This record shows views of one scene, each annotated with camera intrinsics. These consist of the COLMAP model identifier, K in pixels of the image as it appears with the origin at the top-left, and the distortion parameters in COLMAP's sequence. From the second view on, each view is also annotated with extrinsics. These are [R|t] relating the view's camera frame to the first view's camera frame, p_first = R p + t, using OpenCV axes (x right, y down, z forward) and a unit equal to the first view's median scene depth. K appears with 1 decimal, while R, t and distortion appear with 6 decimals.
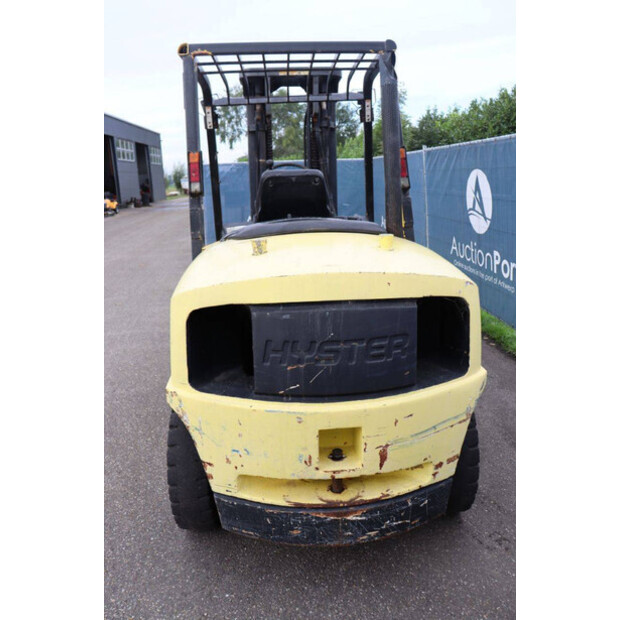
lens RADIAL K [[492.5, 0, 312.2], [0, 492.5, 303.8], [0, 0, 1]] dist [-0.103967, 0.041620]
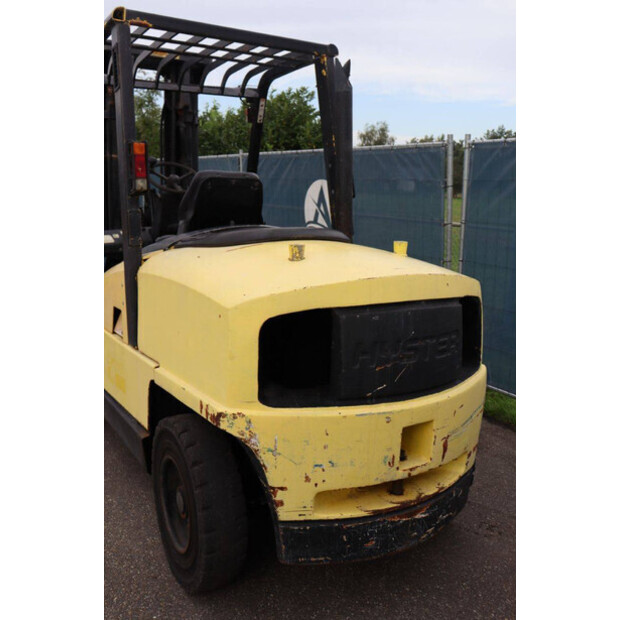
lens RADIAL K [[591.7, 0, 329.6], [0, 591.7, 302.8], [0, 0, 1]] dist [-0.022448, 0.000000]
pose [[0.885933, -0.034054, 0.462561, -0.661348], [0.060646, 0.997244, -0.042736, 0.039278], [-0.459830, 0.065913, 0.885557, -0.041104]]
